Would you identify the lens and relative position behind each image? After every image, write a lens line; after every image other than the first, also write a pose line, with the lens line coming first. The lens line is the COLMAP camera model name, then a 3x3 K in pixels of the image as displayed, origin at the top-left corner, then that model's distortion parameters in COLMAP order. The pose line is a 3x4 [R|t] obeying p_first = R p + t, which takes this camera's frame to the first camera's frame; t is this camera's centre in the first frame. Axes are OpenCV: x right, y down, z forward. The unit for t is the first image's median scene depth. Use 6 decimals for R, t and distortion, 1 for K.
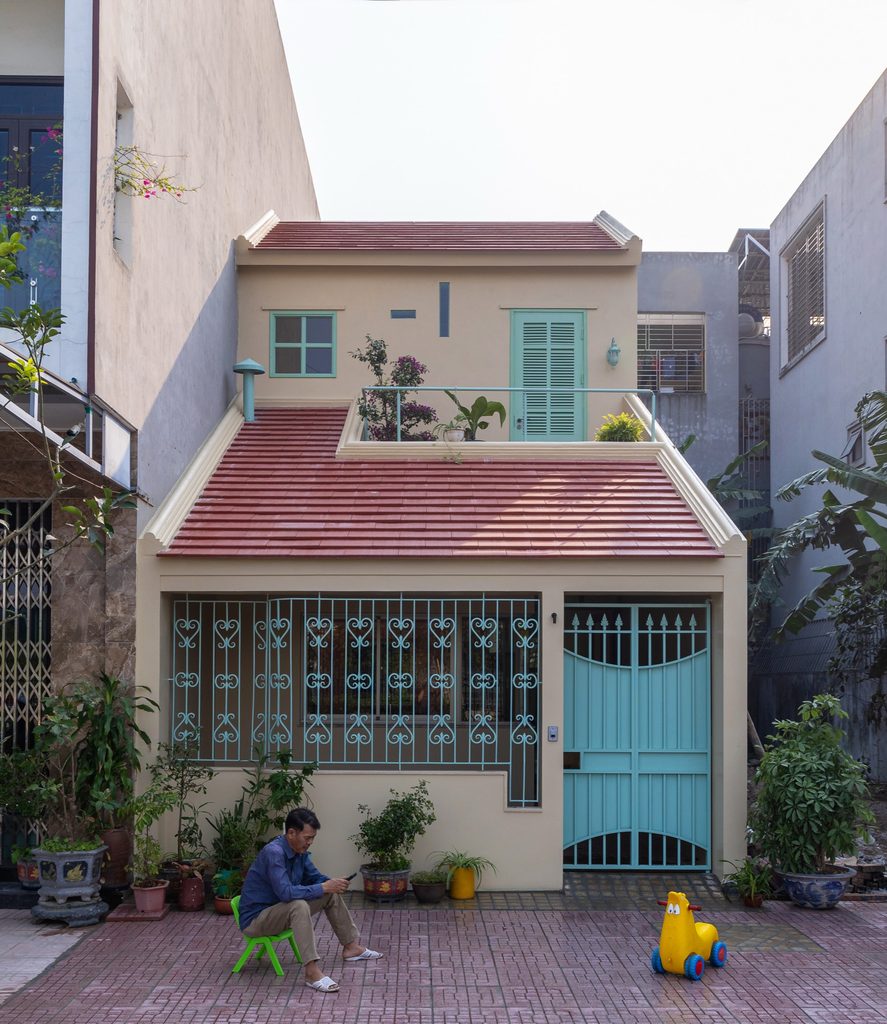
lens RADIAL K [[1296.6, 0, 410.4], [0, 1296.6, 619.4], [0, 0, 1]] dist [-0.005353, 0.000000]
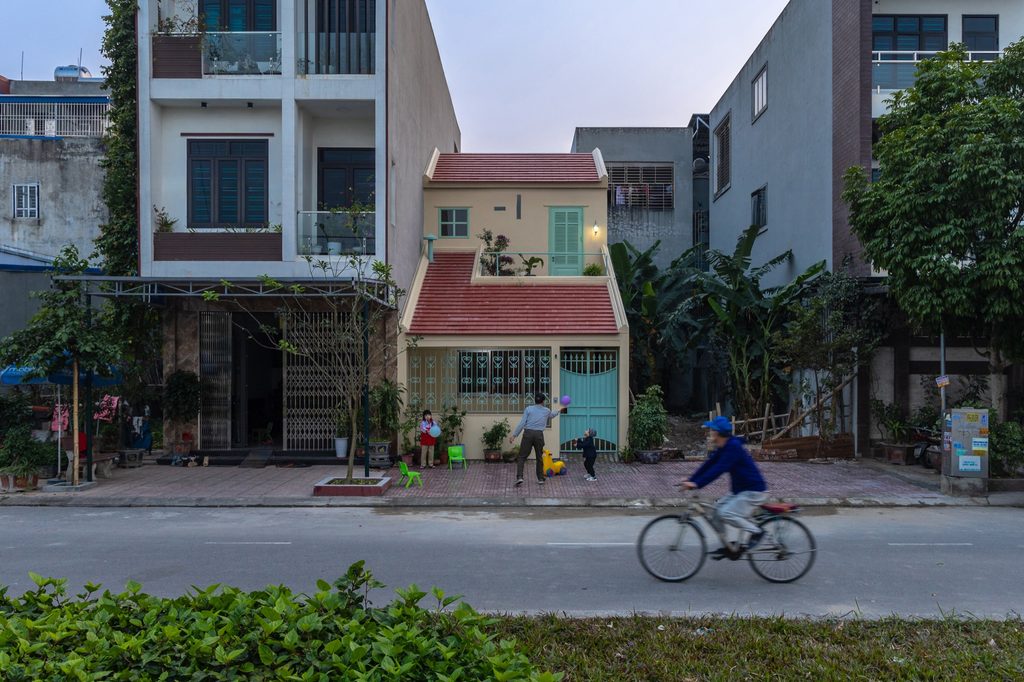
lens RADIAL K [[1035.1, 0, 511.5], [0, 1035.1, 337.9], [0, 0, 1]] dist [-0.024027, 0.000000]
pose [[0.999985, -0.004778, -0.002843, 0.026047], [0.004847, 0.999679, 0.024865, -0.088873], [0.002723, -0.024879, 0.999687, -1.073408]]
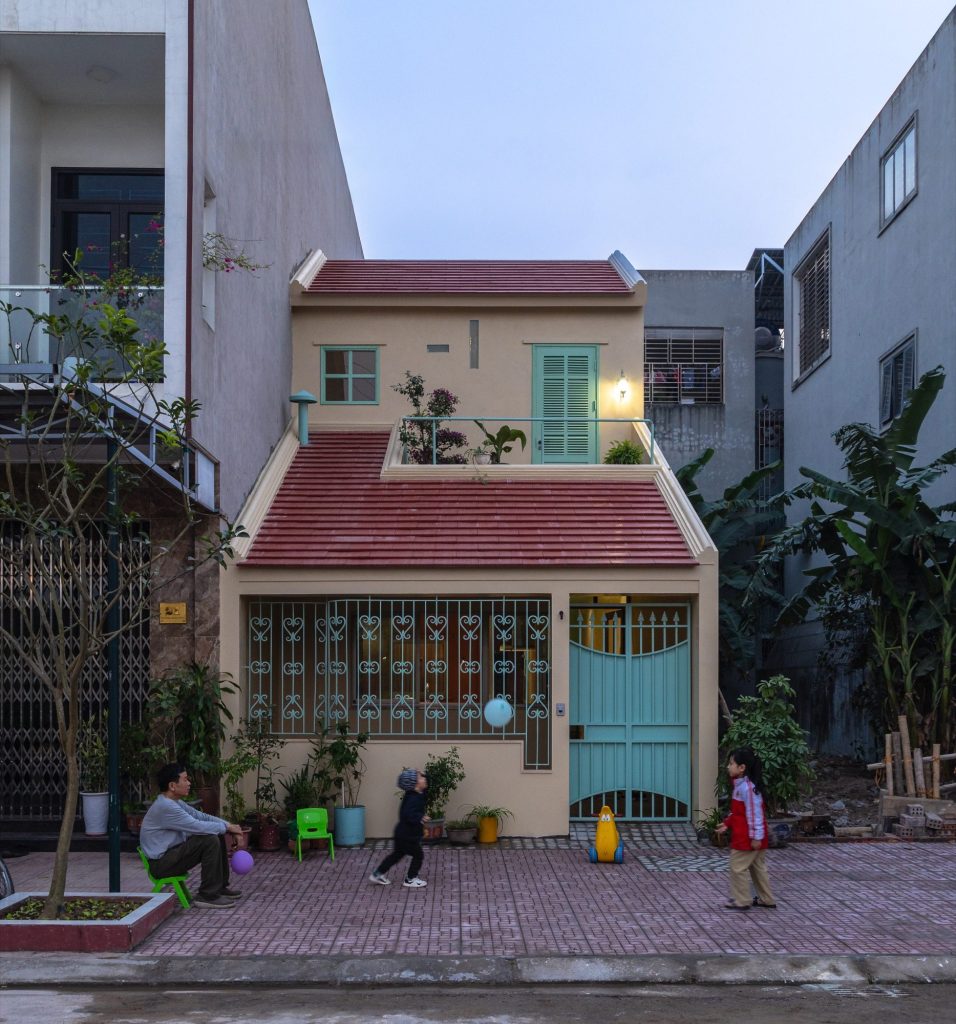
lens RADIAL K [[1347.8, 0, 466.9], [0, 1347.8, 646.3], [0, 0, 1]] dist [-0.022082, 0.000000]
pose [[0.999892, -0.003688, 0.014207, 0.003101], [0.003404, 0.999795, 0.019936, 0.002563], [-0.014277, -0.019885, 0.999700, -0.265117]]
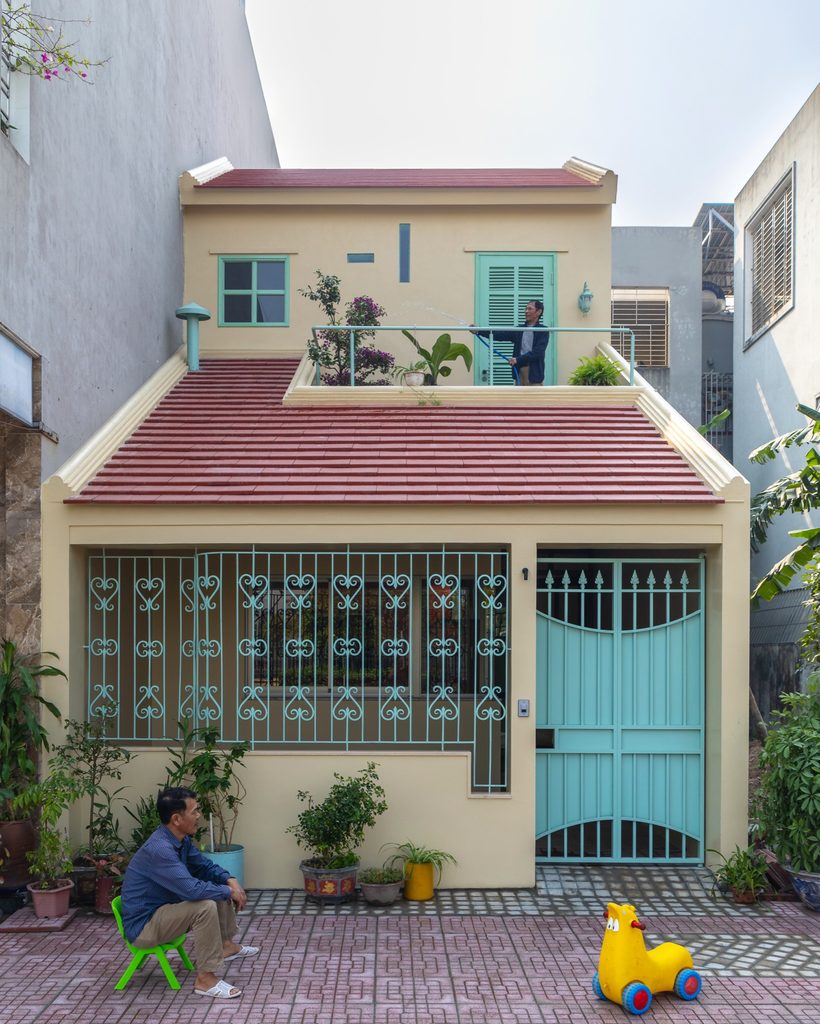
lens RADIAL K [[1170.1, 0, 382.1], [0, 1170.1, 639.1], [0, 0, 1]] dist [-0.004977, 0.000000]
pose [[0.999995, -0.001408, -0.002759, 0.017048], [0.001499, 0.999444, 0.033311, 0.015494], [0.002710, -0.033315, 0.999441, 0.214464]]
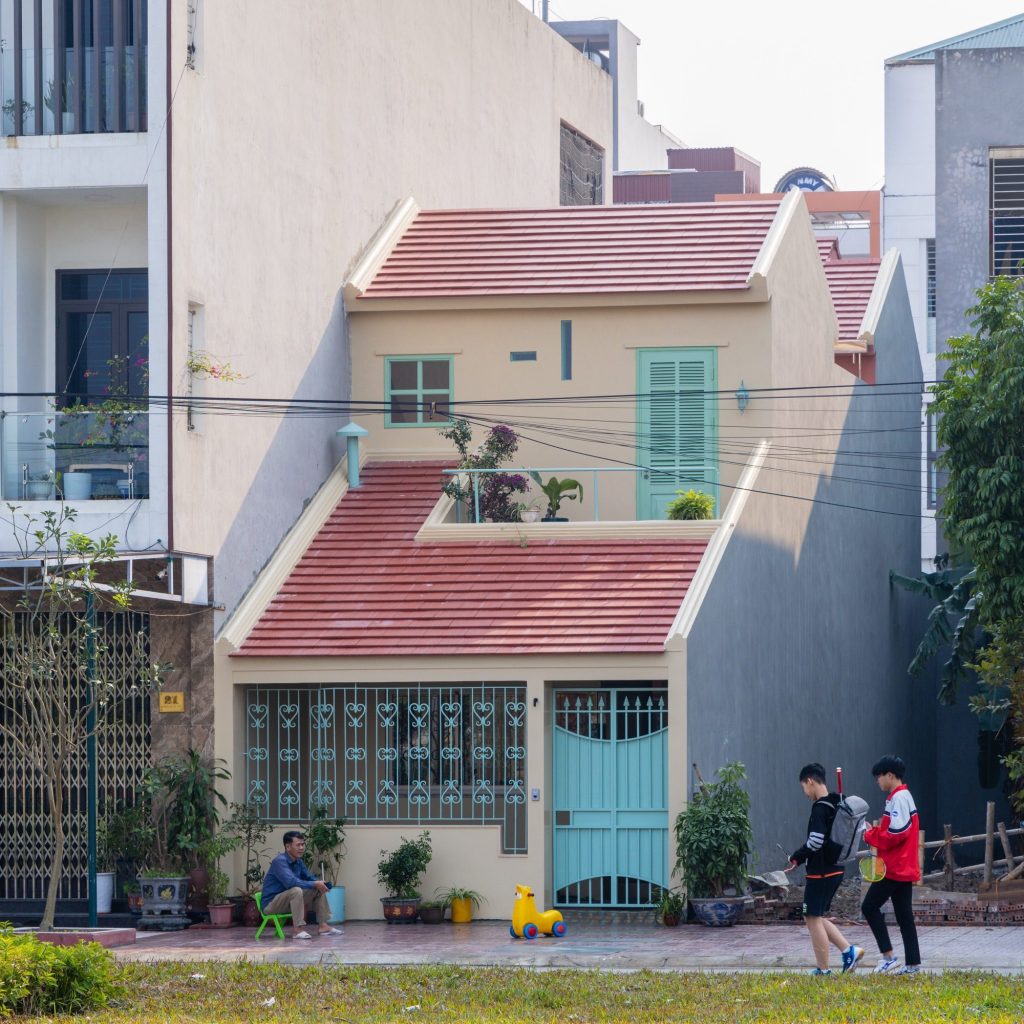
lens RADIAL K [[5148.8, 0, 511.7], [0, 5148.8, 511.4], [0, 0, 1]] dist [0.023906, 0.000000]
pose [[0.973446, -0.017515, -0.228247, 1.188011], [0.017756, 0.999842, -0.001000, -0.175164], [0.228228, -0.003079, 0.973603, -3.722899]]
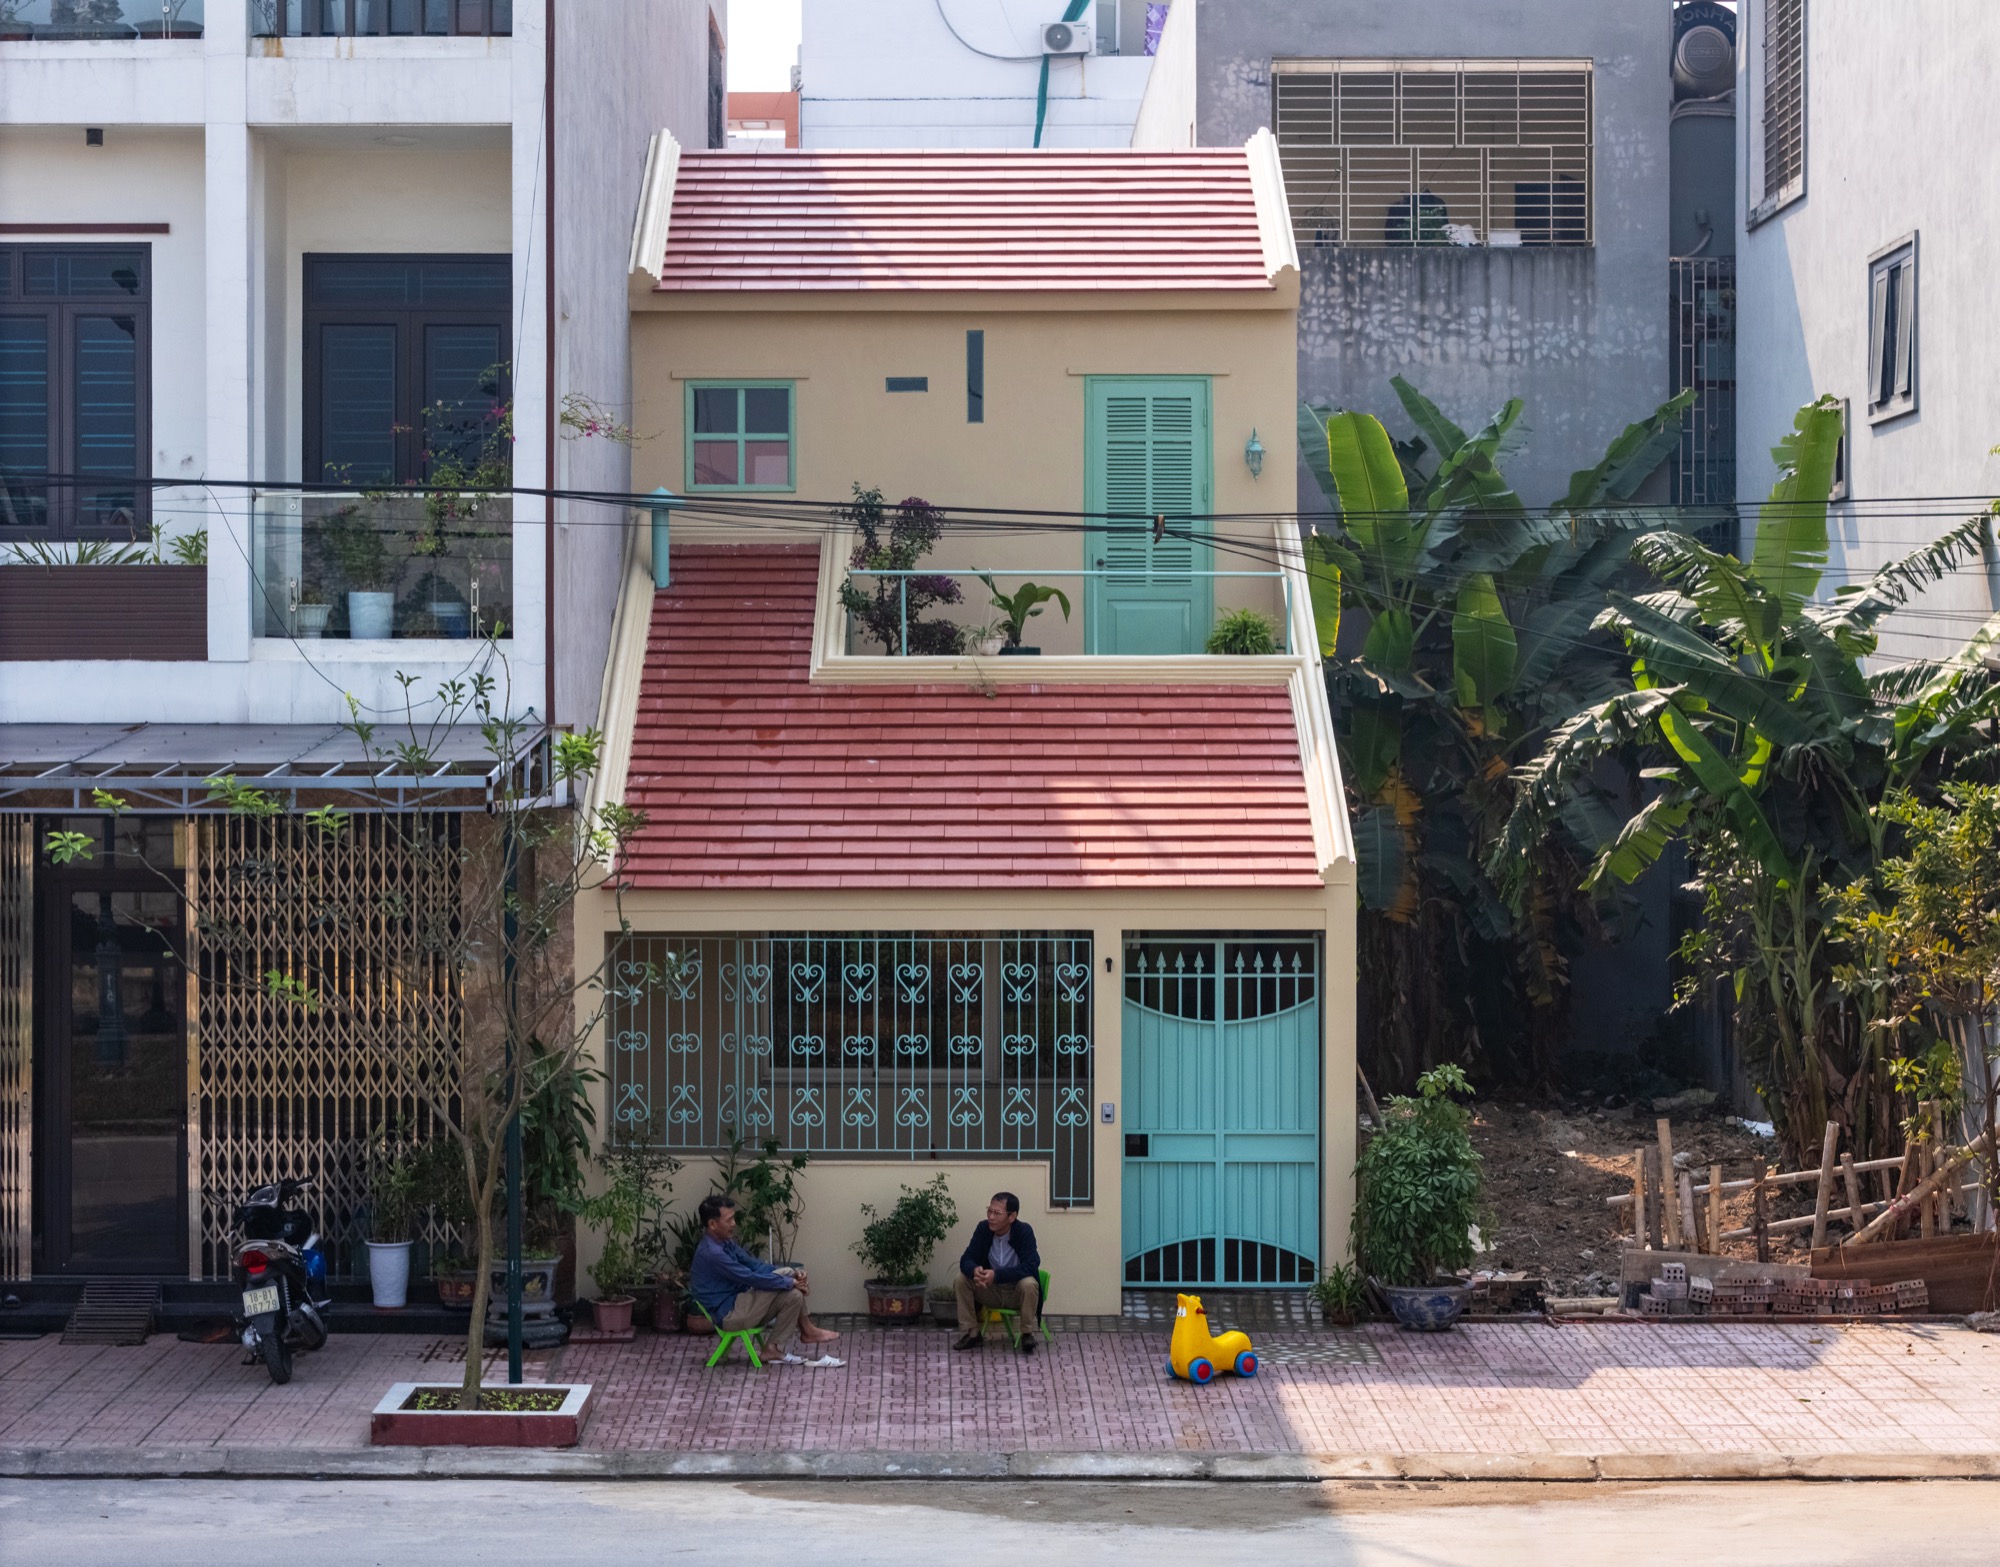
lens RADIAL K [[5641.1, 0, 762.5], [0, 5641.1, 411.9], [0, 0, 1]] dist [-0.043670, 0.000000]
pose [[0.999707, -0.005562, -0.023571, -0.015544], [0.005710, 0.999964, 0.006208, -0.345639], [0.023536, -0.006341, 0.999703, -2.325288]]
